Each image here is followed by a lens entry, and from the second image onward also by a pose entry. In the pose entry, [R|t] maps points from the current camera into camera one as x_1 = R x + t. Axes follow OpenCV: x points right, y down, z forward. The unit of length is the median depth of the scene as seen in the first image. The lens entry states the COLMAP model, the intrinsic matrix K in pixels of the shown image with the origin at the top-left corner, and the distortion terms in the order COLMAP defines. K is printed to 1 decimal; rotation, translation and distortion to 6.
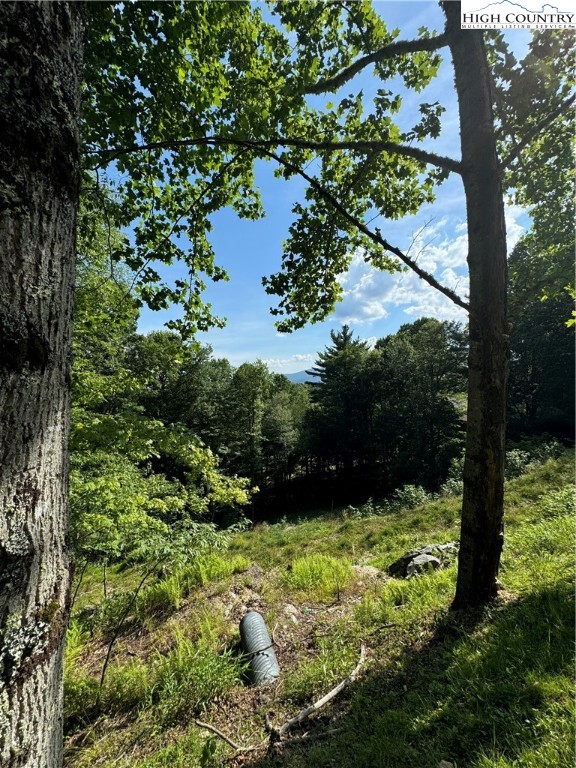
lens RADIAL K [[302.3, 0, 284.8], [0, 302.3, 385.5], [0, 0, 1]] dist [-0.009678, 0.001264]
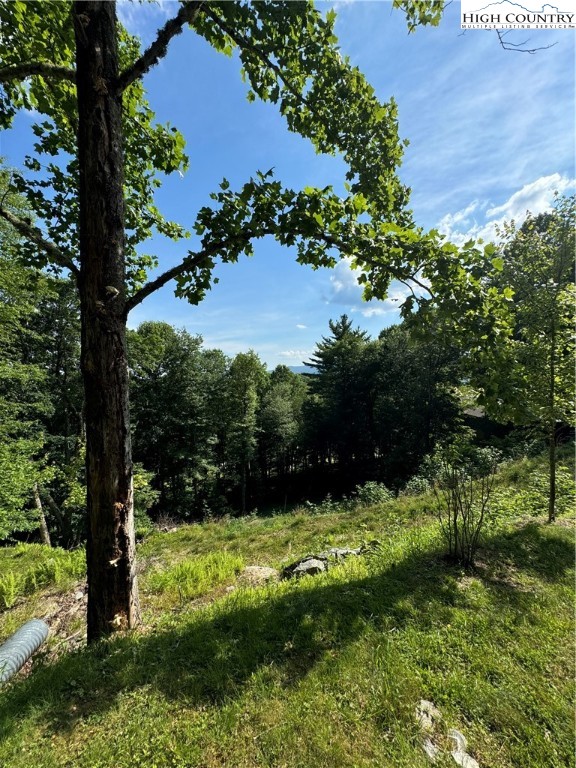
lens RADIAL K [[302.3, 0, 286.0], [0, 302.3, 383.1], [0, 0, 1]] dist [-0.009678, 0.001264]
pose [[0.998034, 0.009083, -0.062017, 0.081843], [-0.007862, 0.999771, 0.019907, 0.001913], [0.062184, -0.019381, 0.997877, 0.017797]]
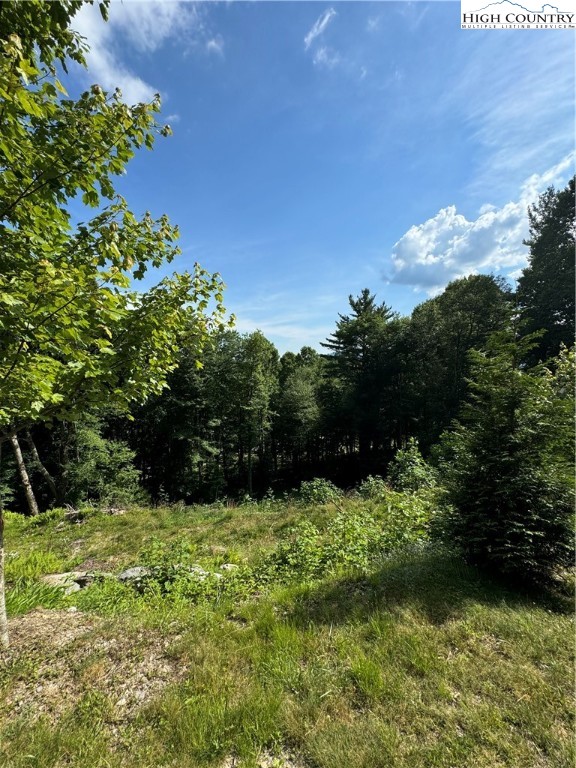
lens RADIAL K [[302.3, 0, 286.8], [0, 302.3, 385.6], [0, 0, 1]] dist [-0.009678, 0.001264]
pose [[0.970999, 0.026965, -0.237560, 0.208128], [-0.007701, 0.996631, 0.081648, 0.008746], [0.238961, -0.077451, 0.967935, 0.090858]]
